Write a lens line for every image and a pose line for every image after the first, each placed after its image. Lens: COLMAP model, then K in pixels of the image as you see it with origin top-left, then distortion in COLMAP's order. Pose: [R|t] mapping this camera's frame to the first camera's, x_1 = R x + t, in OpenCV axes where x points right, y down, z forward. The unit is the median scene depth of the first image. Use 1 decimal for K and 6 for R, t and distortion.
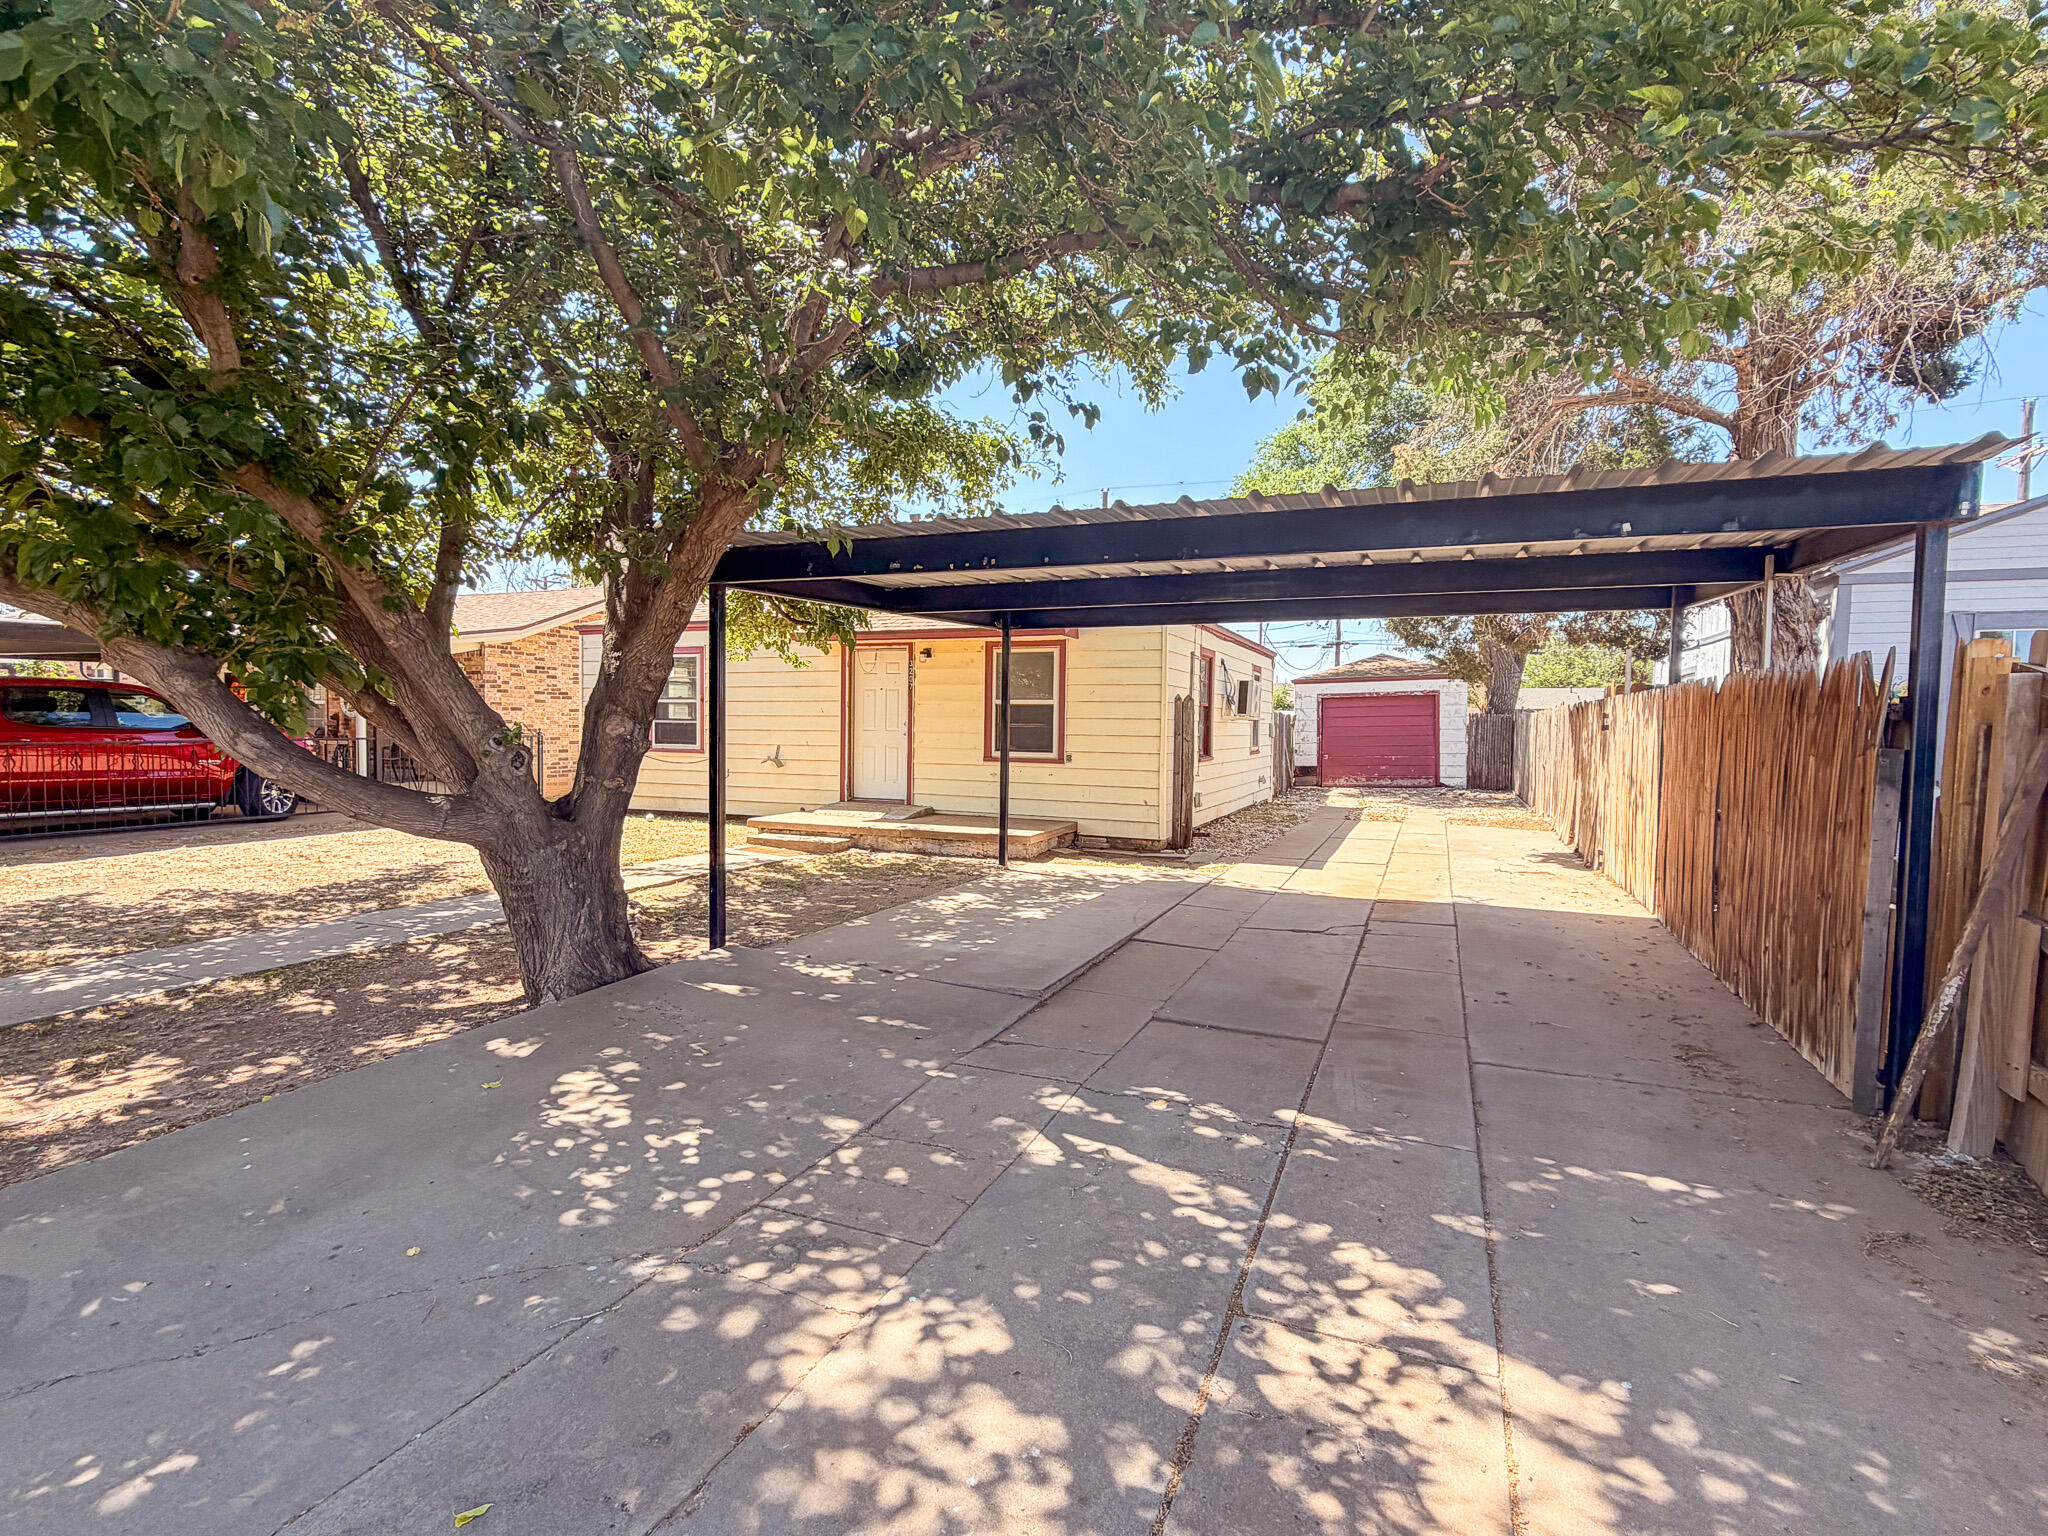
lens RADIAL K [[955.4, 0, 1024.0], [0, 955.4, 768.0], [0, 0, 1]] dist [-0.000013, 0.000000]
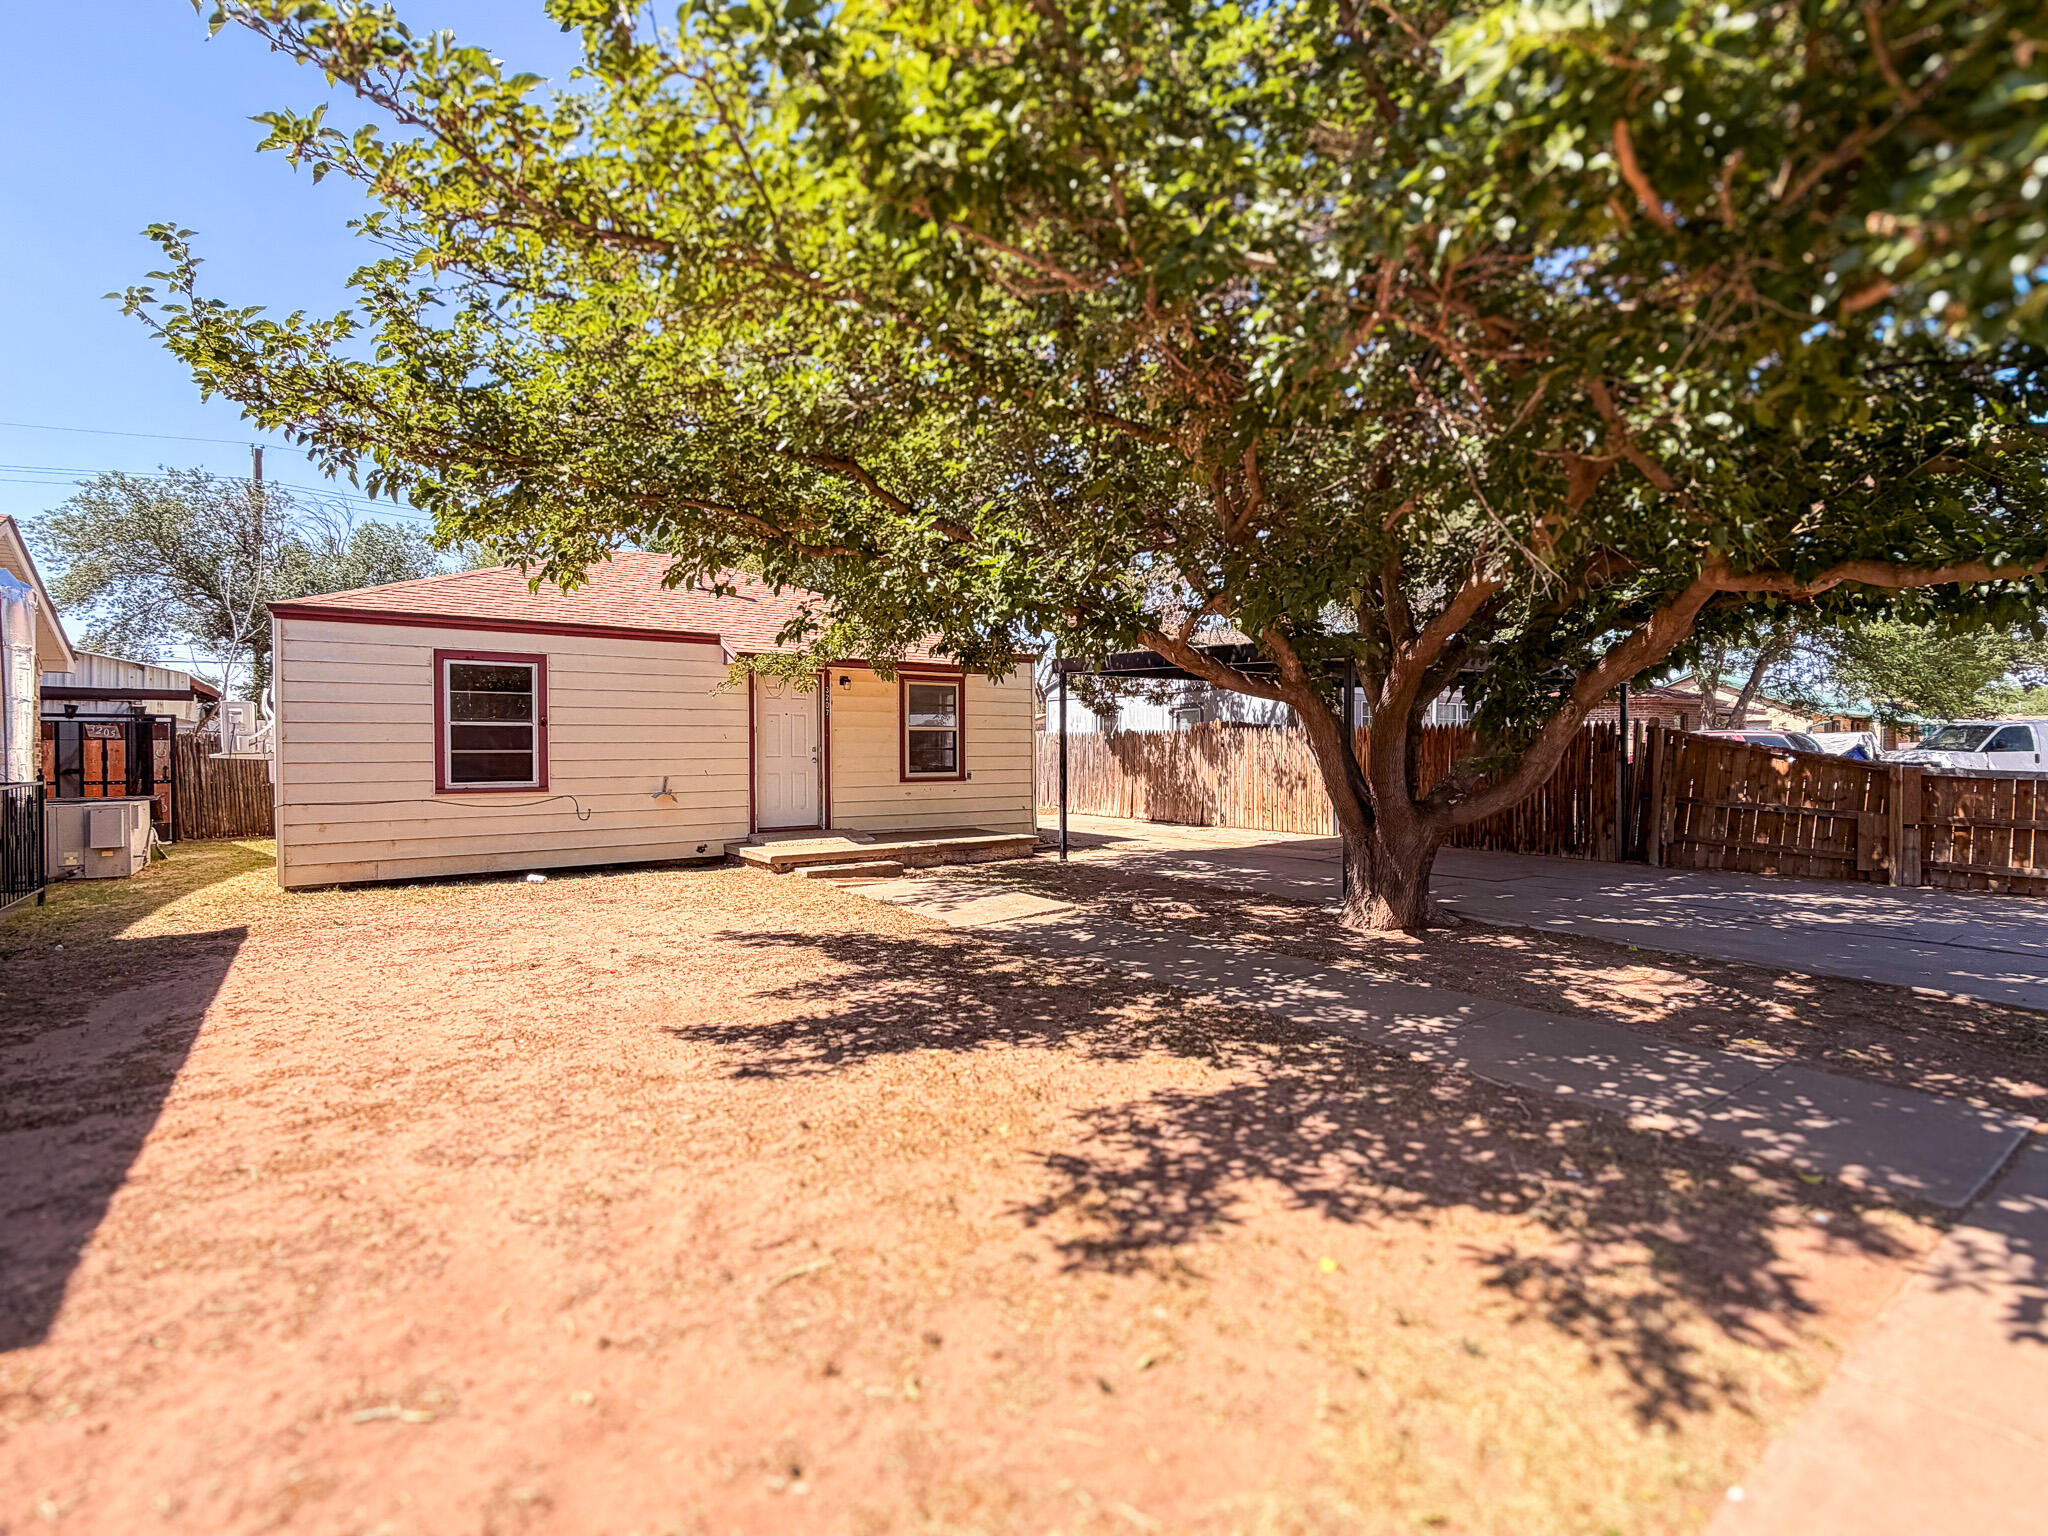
lens RADIAL K [[955.4, 0, 1024.0], [0, 955.4, 768.0], [0, 0, 1]] dist [-0.000013, 0.000000]
pose [[0.516319, -0.031497, 0.855817, -0.885237], [0.045333, 0.998928, 0.009415, -0.026546], [-0.855196, 0.033936, 0.517193, 0.297458]]
